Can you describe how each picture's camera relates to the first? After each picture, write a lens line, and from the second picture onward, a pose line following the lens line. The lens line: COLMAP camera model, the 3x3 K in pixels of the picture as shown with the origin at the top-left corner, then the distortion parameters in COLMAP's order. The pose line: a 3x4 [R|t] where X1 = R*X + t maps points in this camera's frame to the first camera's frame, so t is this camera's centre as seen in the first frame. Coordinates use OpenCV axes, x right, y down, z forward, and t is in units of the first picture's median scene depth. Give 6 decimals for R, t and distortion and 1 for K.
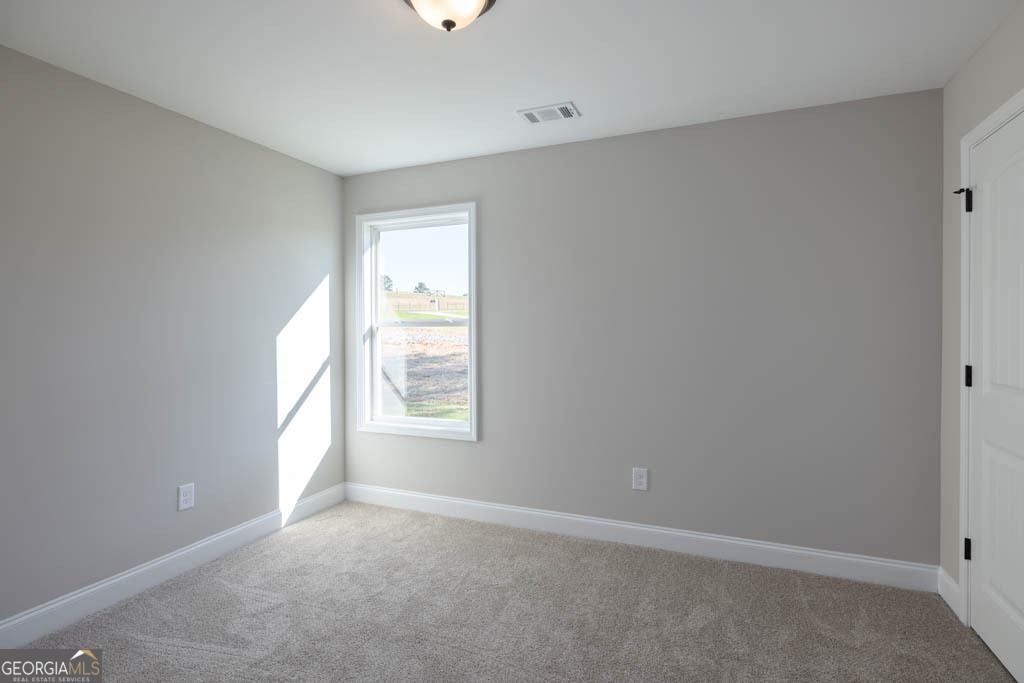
lens RADIAL K [[523.3, 0, 510.7], [0, 523.3, 329.4], [0, 0, 1]] dist [0.001332, 0.001440]
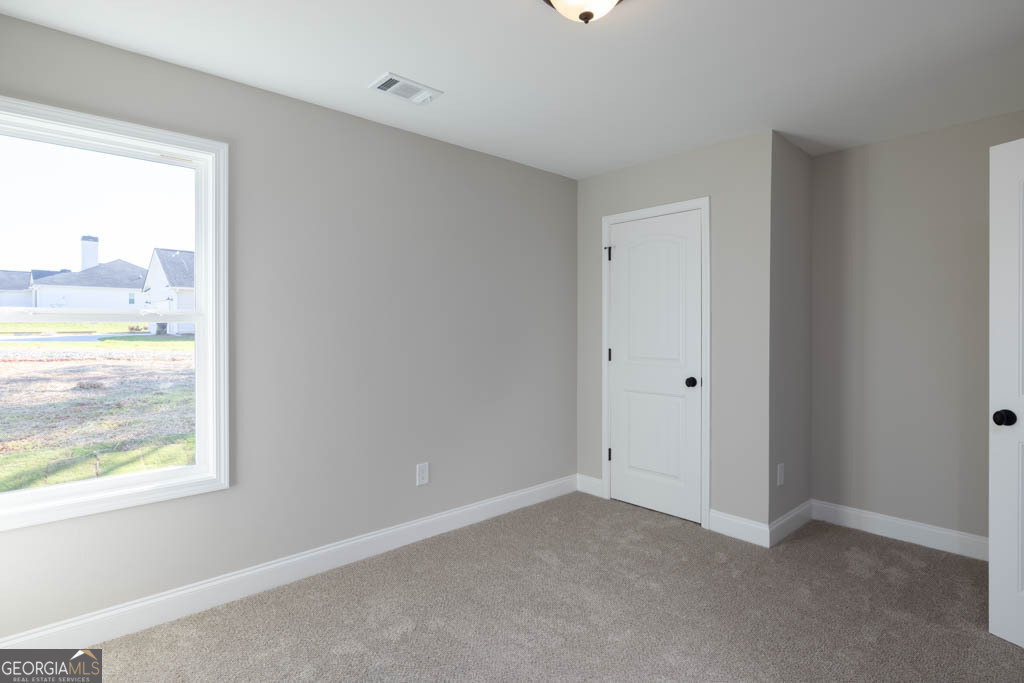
lens RADIAL K [[523.3, 0, 510.7], [0, 523.3, 329.4], [0, 0, 1]] dist [0.001332, 0.001440]
pose [[0.422717, 0.000370, 0.906262, -0.613821], [0.002374, 0.999996, -0.001516, 0.005163], [-0.906259, 0.002792, 0.422714, 0.414699]]
